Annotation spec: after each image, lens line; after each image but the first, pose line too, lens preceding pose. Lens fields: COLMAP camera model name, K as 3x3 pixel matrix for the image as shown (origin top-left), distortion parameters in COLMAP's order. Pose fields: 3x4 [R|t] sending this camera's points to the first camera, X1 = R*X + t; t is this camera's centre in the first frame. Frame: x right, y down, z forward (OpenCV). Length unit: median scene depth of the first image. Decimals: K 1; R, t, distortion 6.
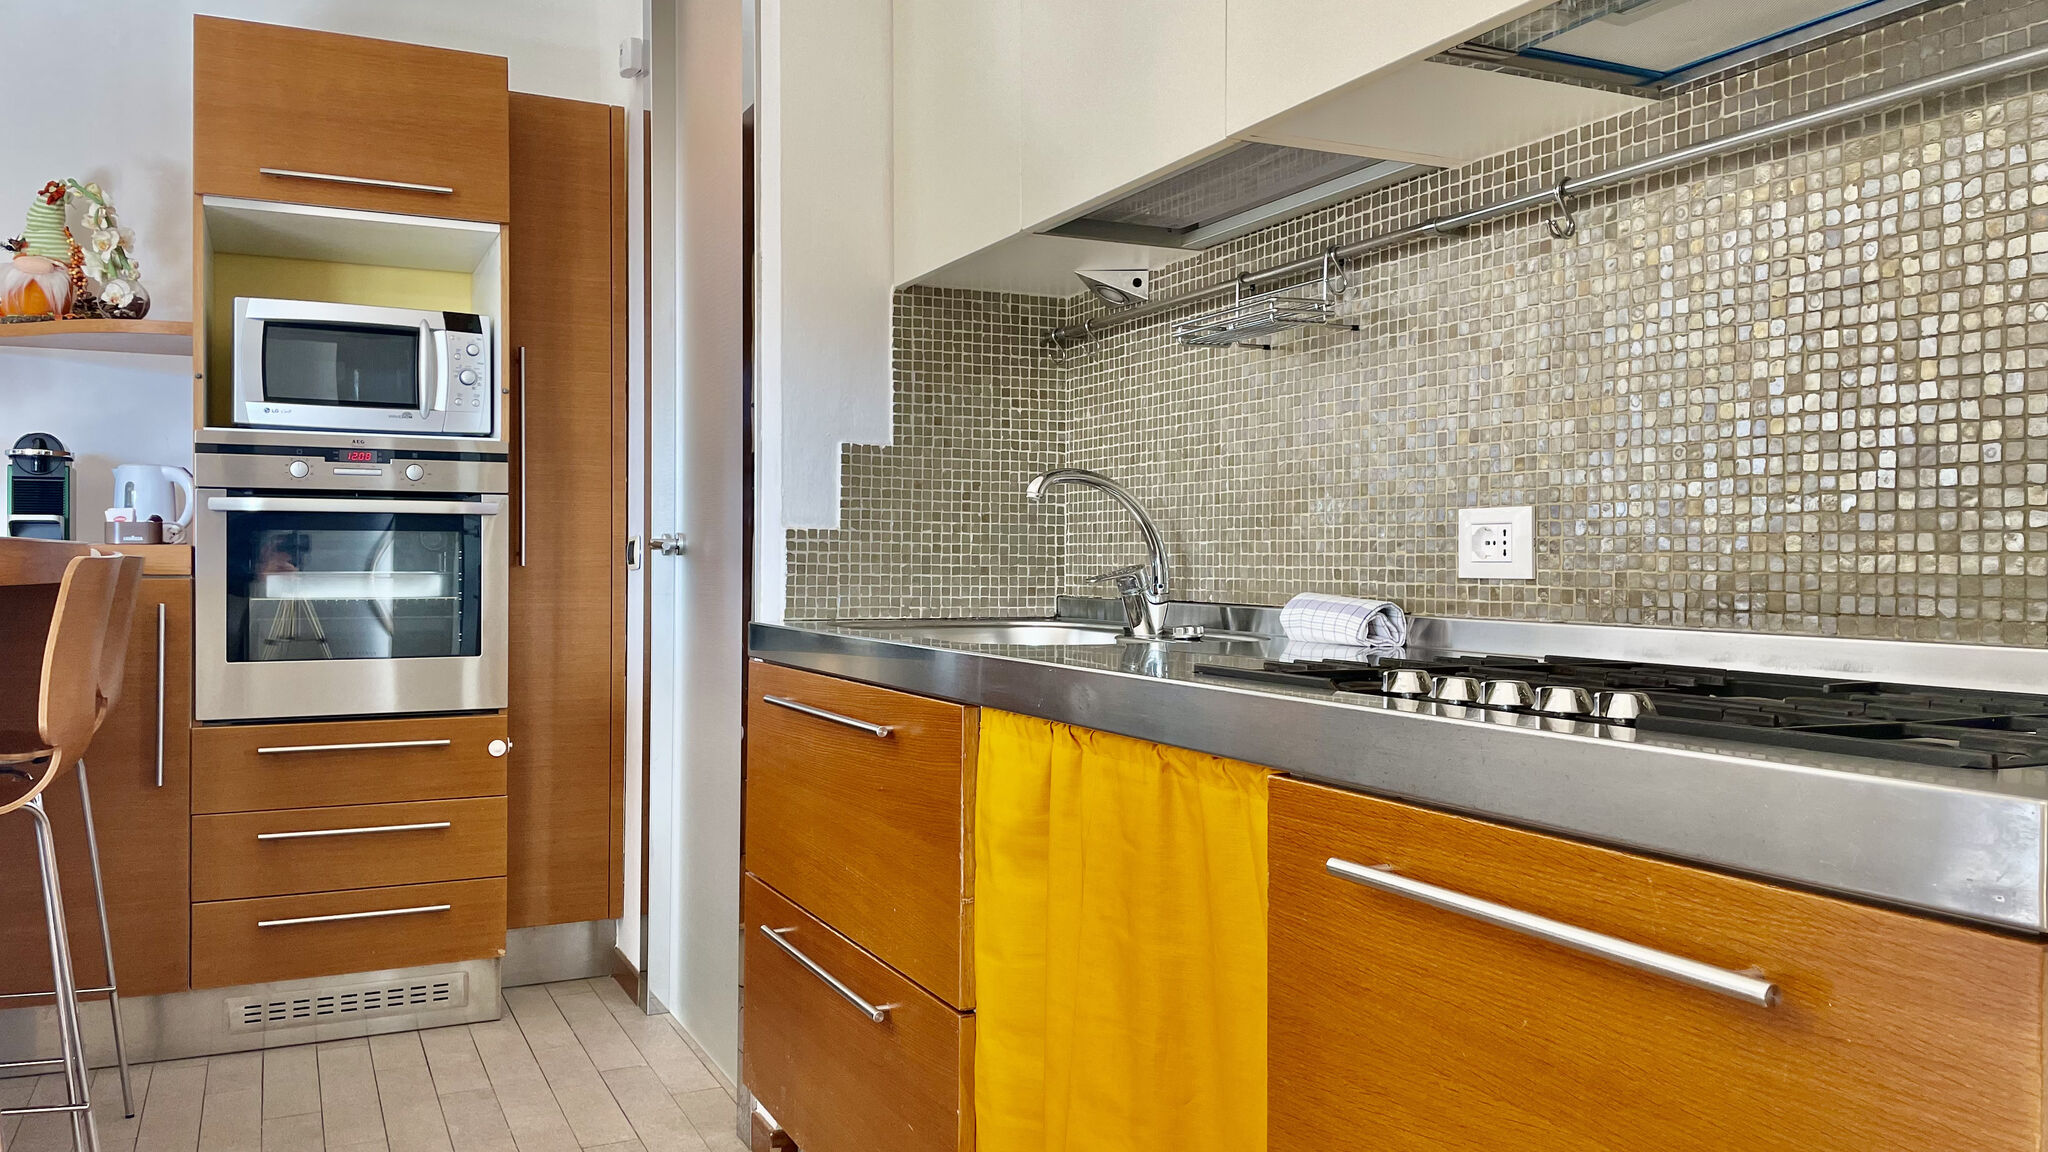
lens RADIAL K [[1561.3, 0, 1021.4], [0, 1561.3, 566.3], [0, 0, 1]] dist [0.062739, -0.029888]
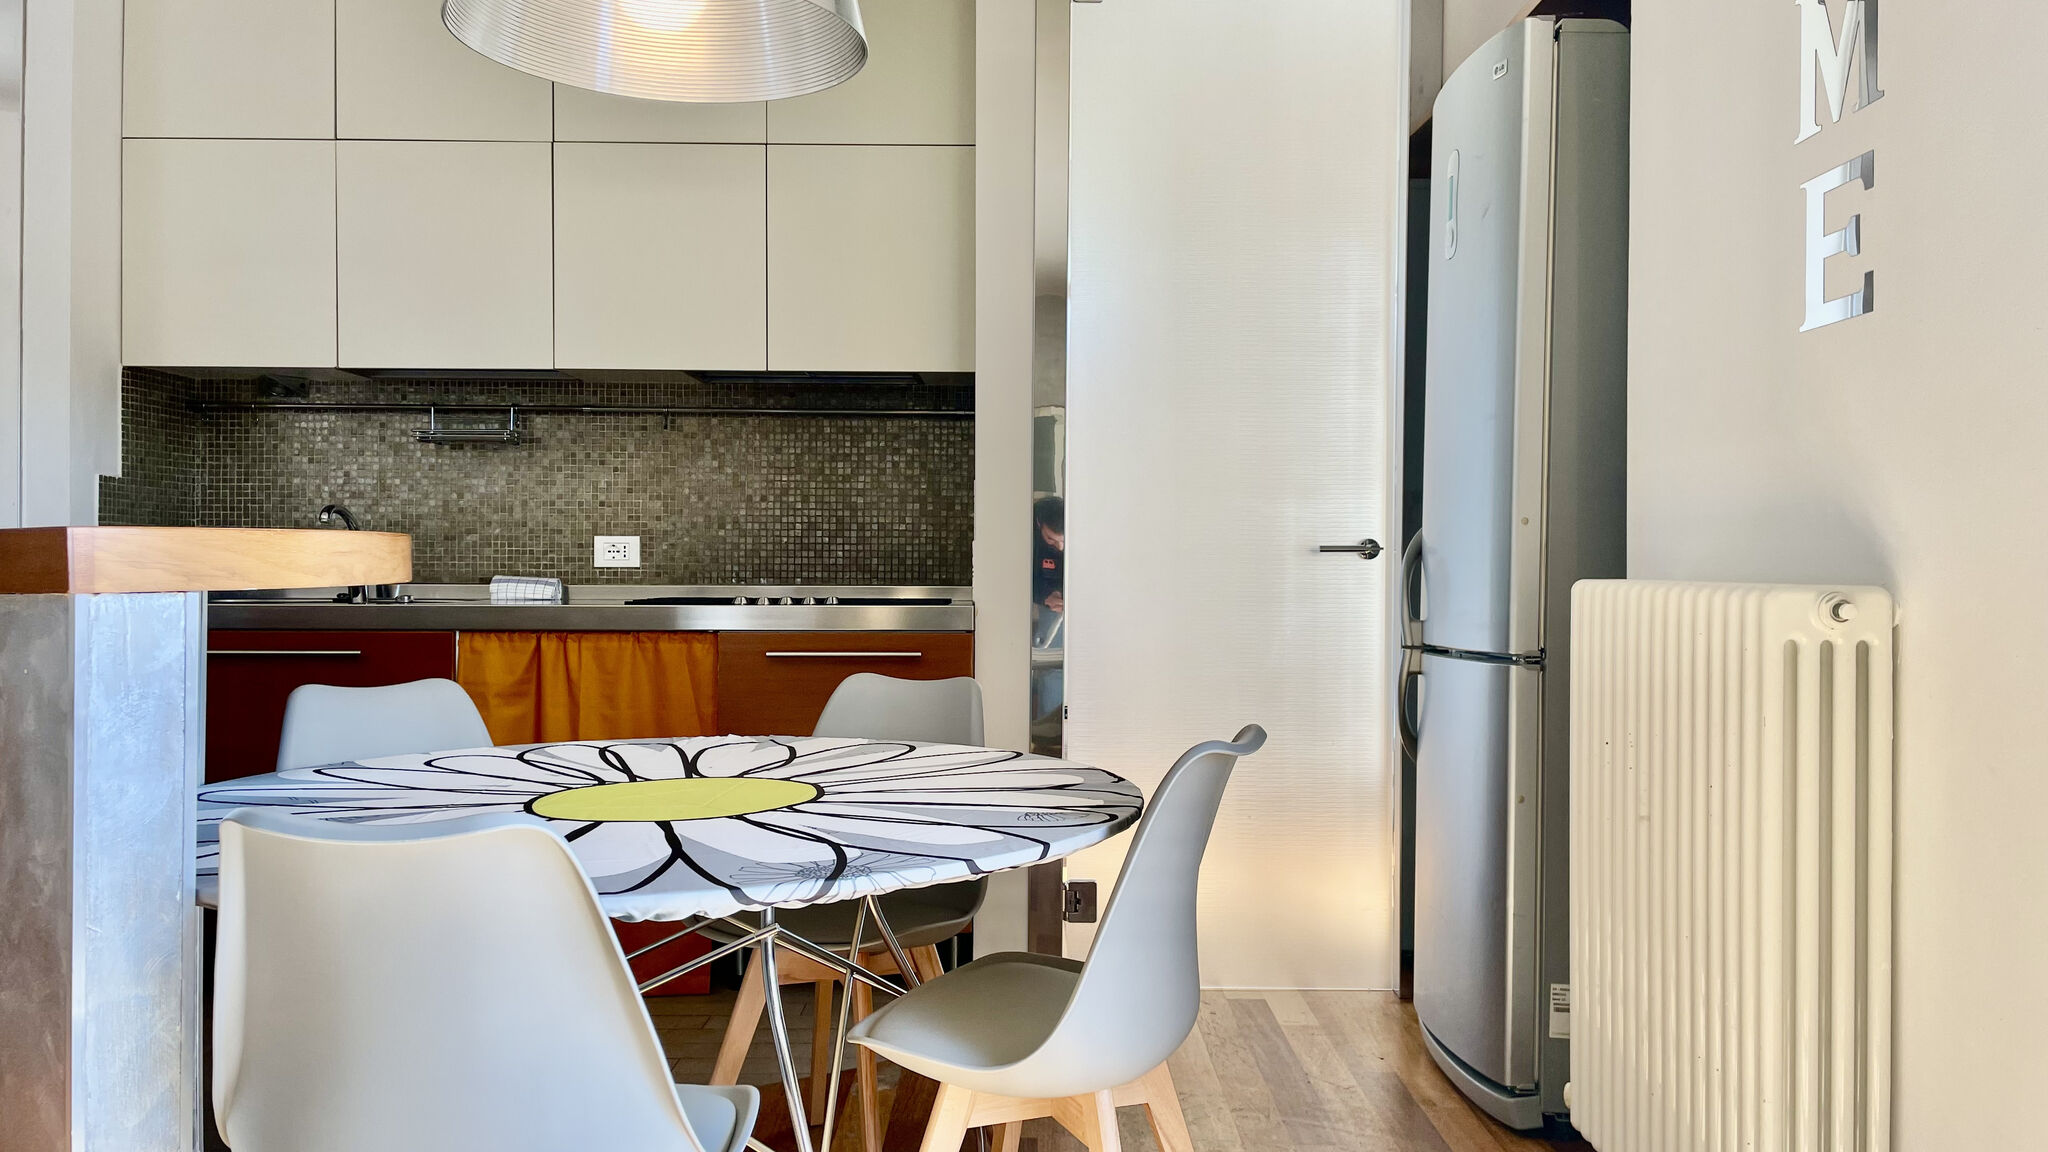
lens RADIAL K [[1561.3, 0, 1036.1], [0, 1561.3, 570.7], [0, 0, 1]] dist [0.062739, -0.029888]
pose [[0.426726, -0.006883, 0.904355, -1.441877], [0.001136, 0.999974, 0.007075, -0.002536], [-0.904380, -0.001992, 0.426723, -0.508259]]
